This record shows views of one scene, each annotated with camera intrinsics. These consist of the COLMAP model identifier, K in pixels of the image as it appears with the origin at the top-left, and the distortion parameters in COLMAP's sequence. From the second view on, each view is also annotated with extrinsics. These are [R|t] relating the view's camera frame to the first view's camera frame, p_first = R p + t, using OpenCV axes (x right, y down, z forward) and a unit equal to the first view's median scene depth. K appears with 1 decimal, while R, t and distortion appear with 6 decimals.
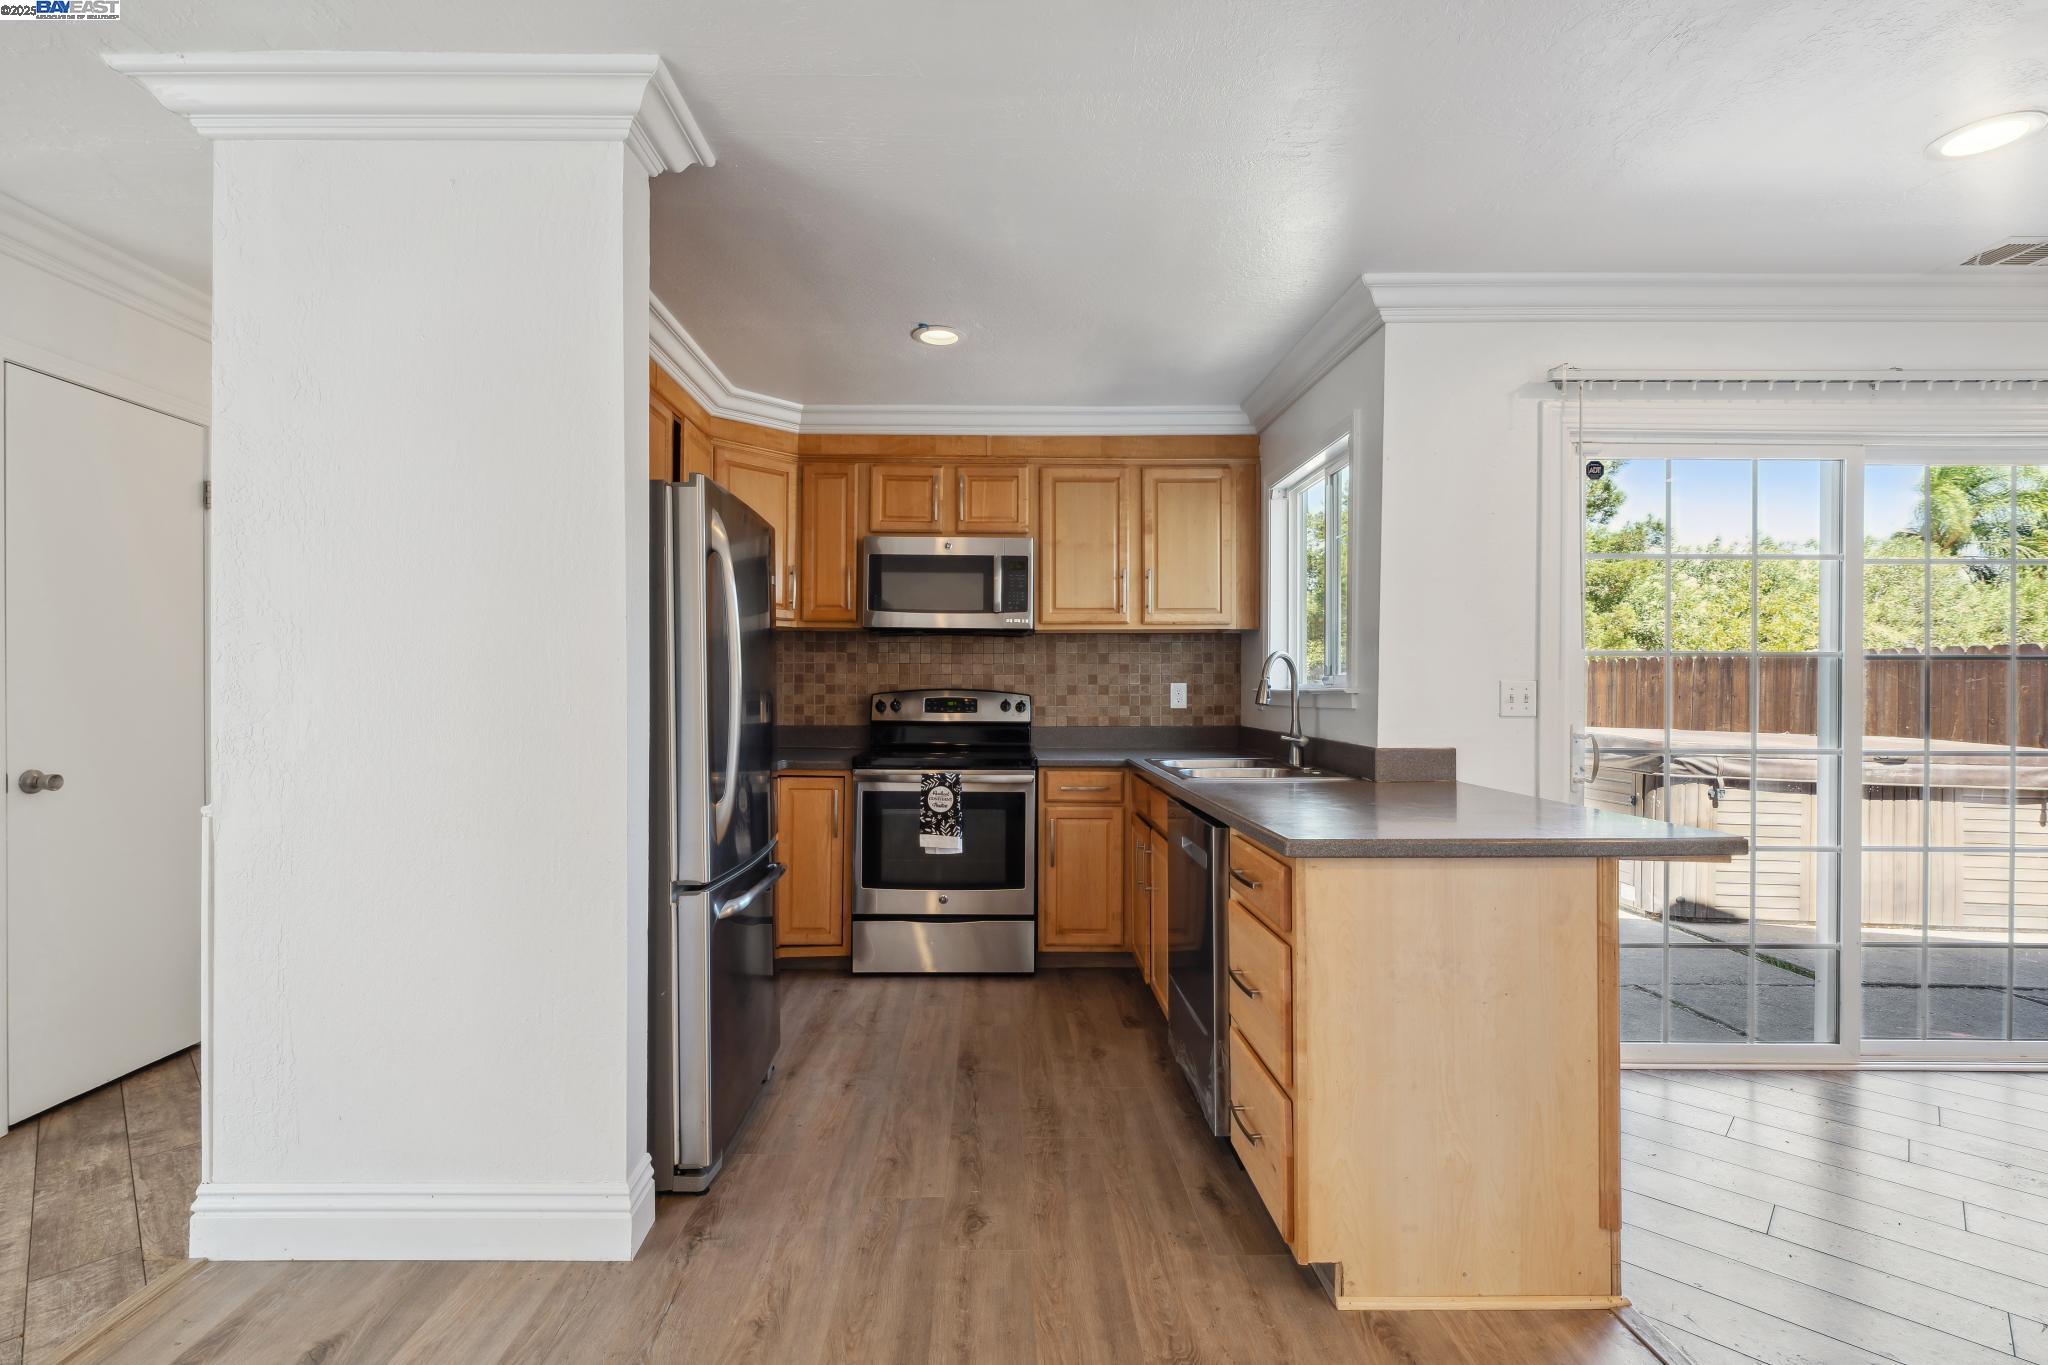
lens RADIAL K [[946.3, 0, 1033.7], [0, 946.3, 694.6], [0, 0, 1]] dist [-0.000315, 0.001060]
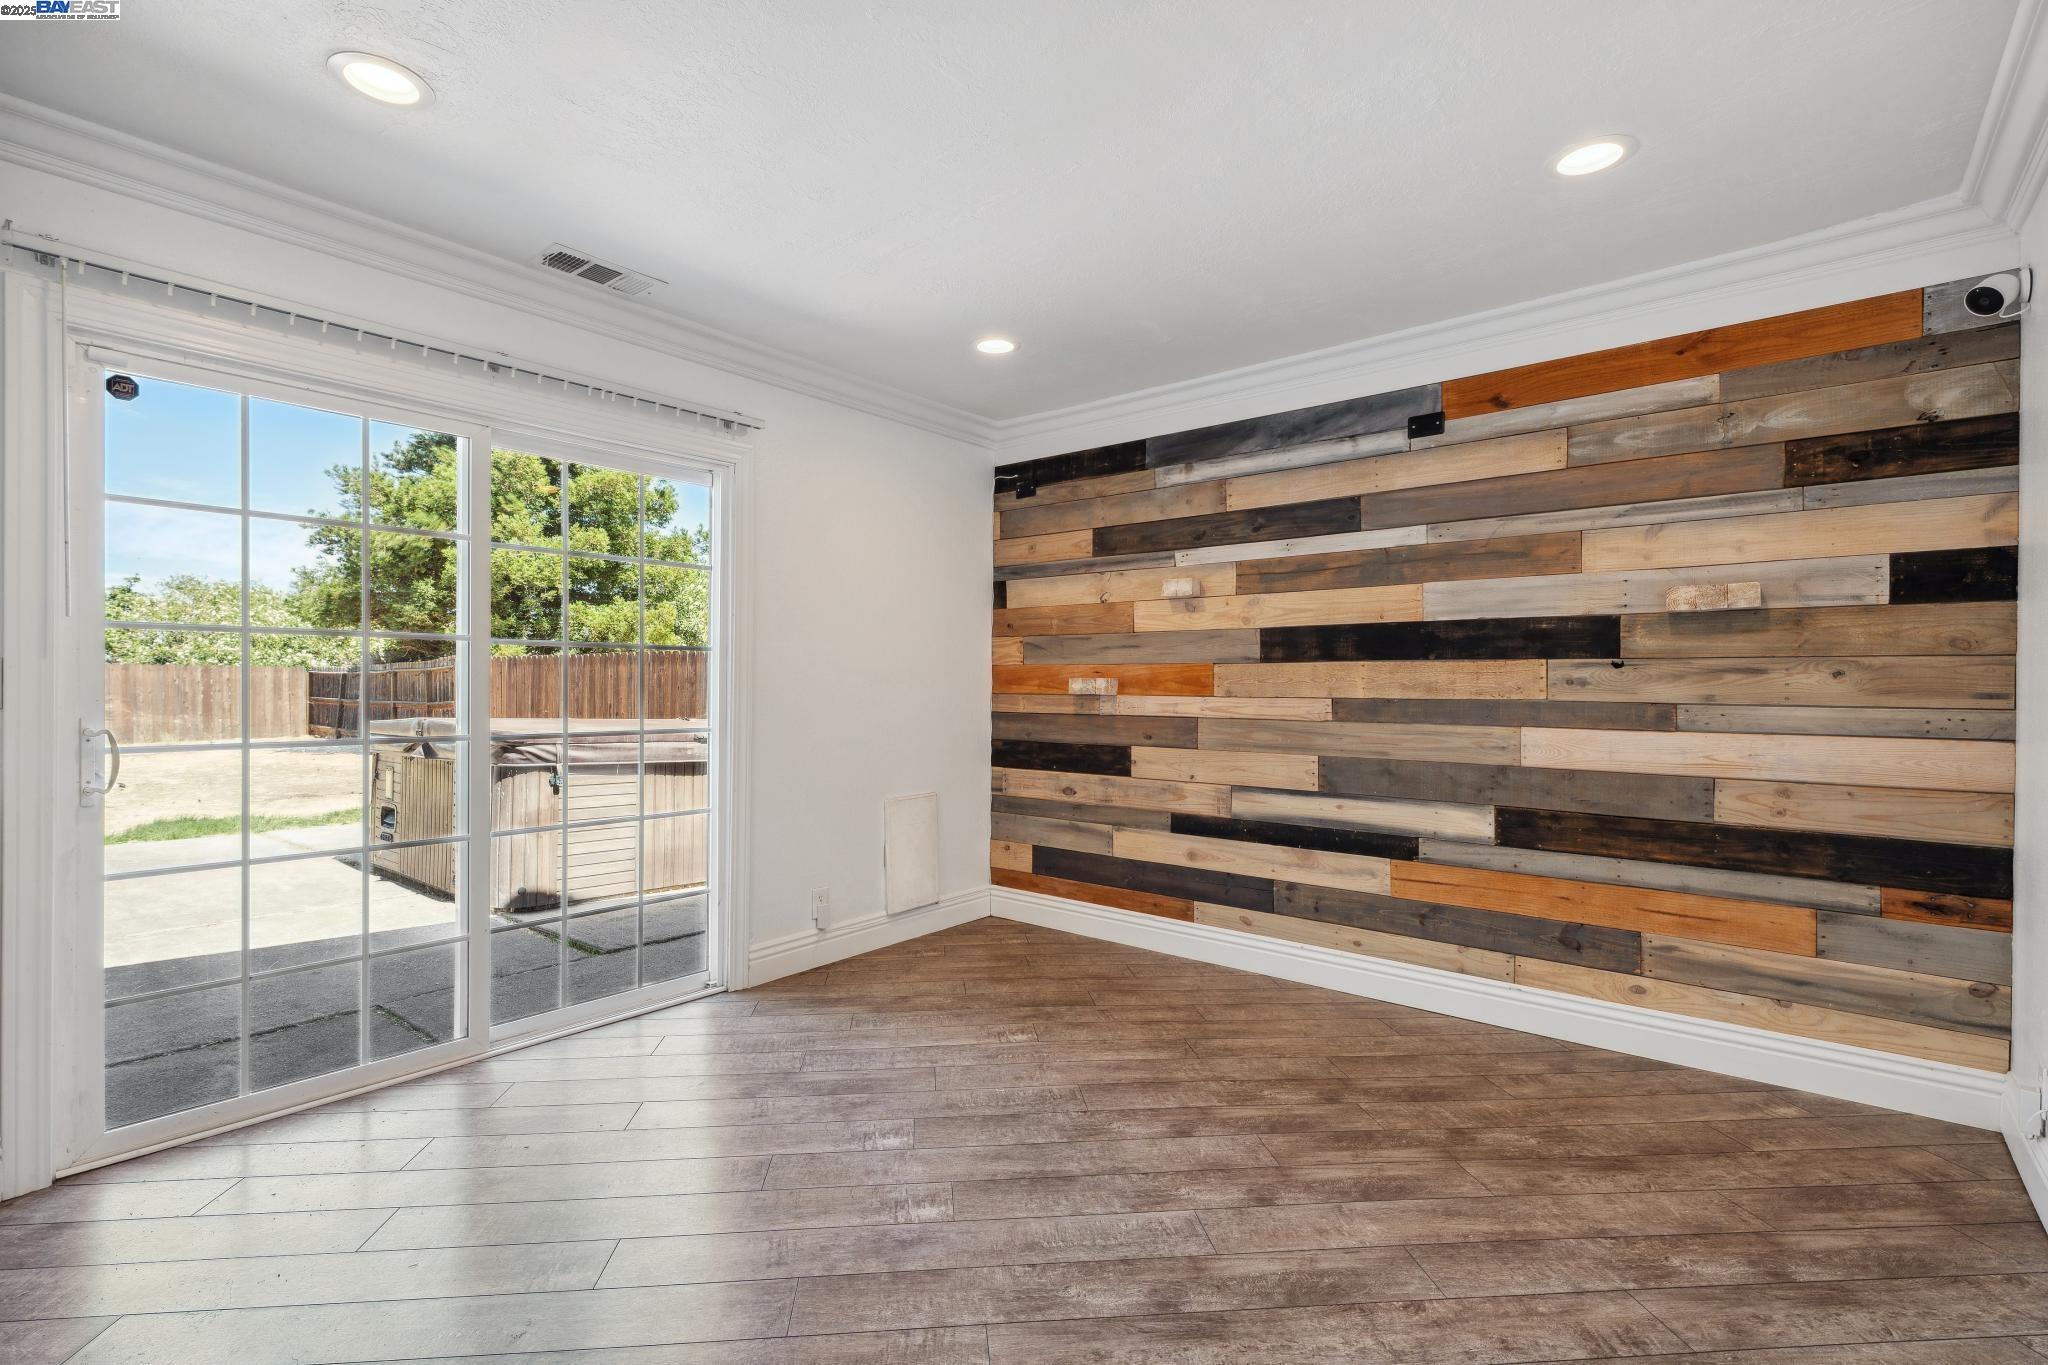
lens RADIAL K [[946.3, 0, 1041.7], [0, 946.3, 681.1], [0, 0, 1]] dist [-0.000315, 0.001060]
pose [[0.615198, -0.002097, 0.788370, 0.242525], [0.007372, 0.999968, -0.003093, 0.005000], [-0.788338, 0.007715, 0.615194, -0.034405]]
